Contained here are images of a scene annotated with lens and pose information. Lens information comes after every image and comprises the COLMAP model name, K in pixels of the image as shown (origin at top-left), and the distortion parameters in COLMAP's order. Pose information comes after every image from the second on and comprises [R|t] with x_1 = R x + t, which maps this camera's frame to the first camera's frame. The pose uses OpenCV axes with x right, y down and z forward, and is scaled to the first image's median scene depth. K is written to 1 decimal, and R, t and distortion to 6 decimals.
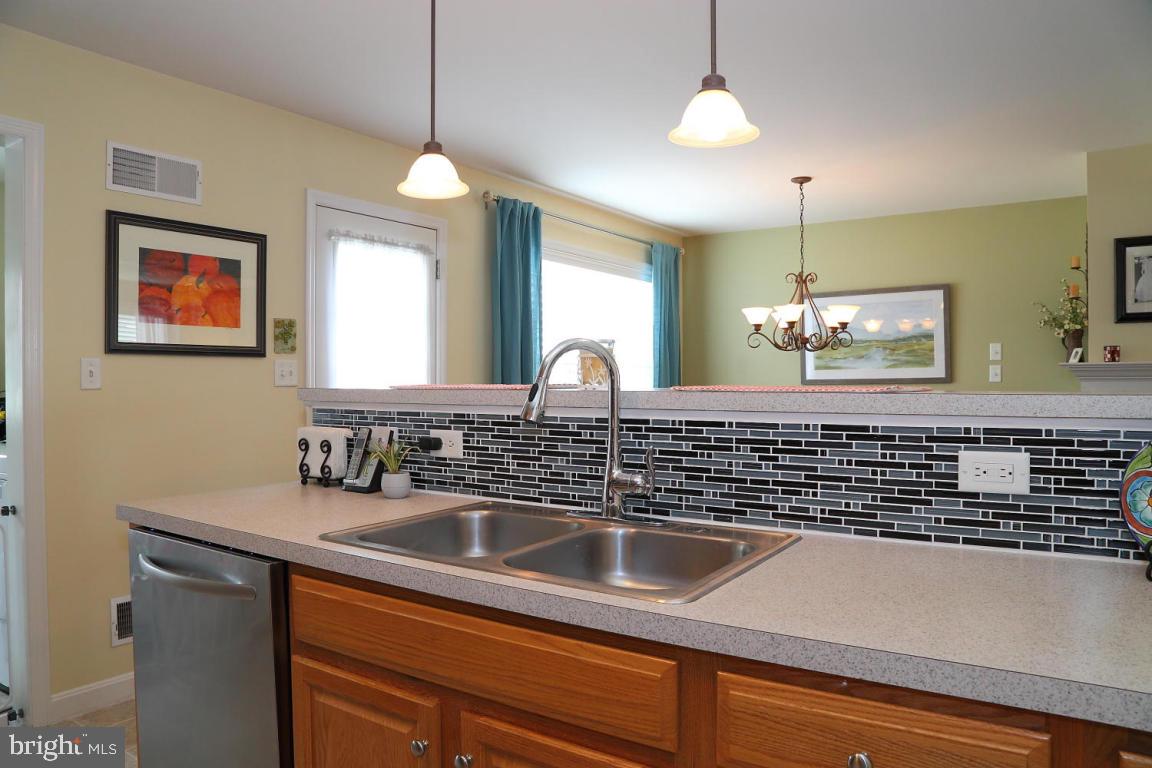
lens RADIAL K [[792.5, 0, 541.1], [0, 792.5, 373.5], [0, 0, 1]] dist [-0.092153, 0.037519]
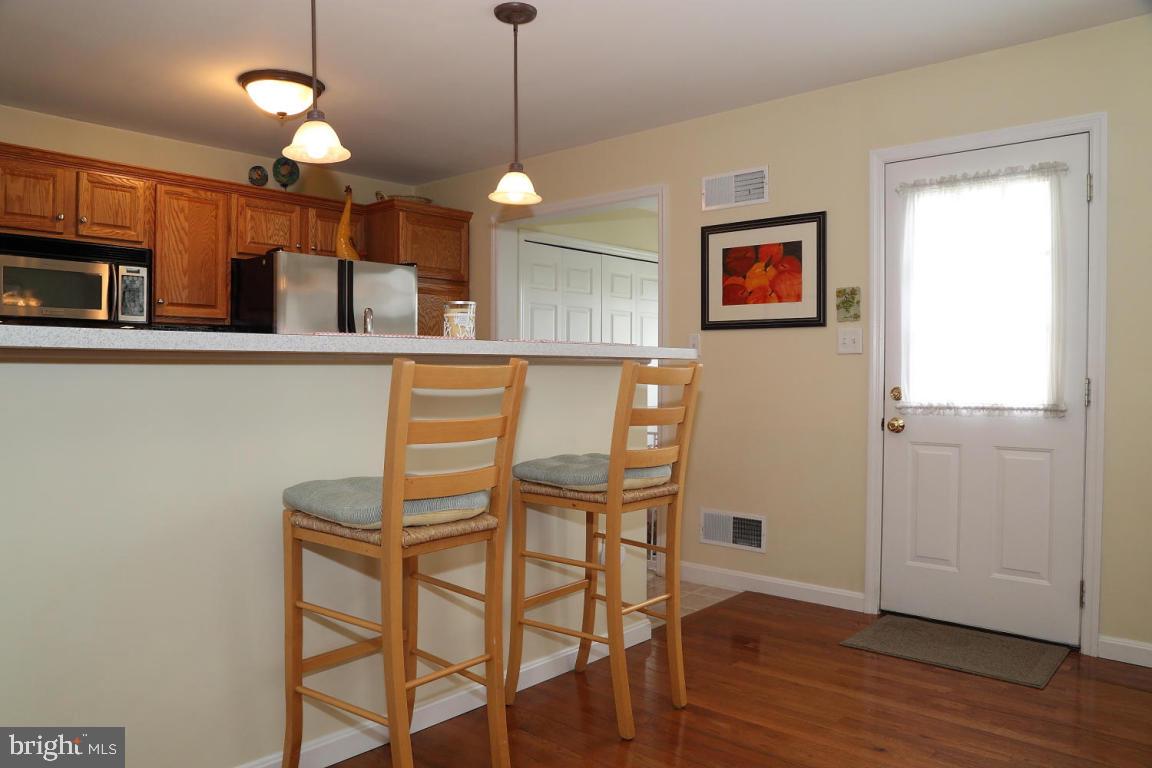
lens RADIAL K [[792.5, 0, 577.4], [0, 792.5, 379.2], [0, 0, 1]] dist [-0.092153, 0.037519]
pose [[-0.095034, 0.017745, -0.995316, 0.764227], [0.002595, 0.999842, 0.017578, 0.032370], [0.995471, -0.000913, -0.095065, 0.790013]]
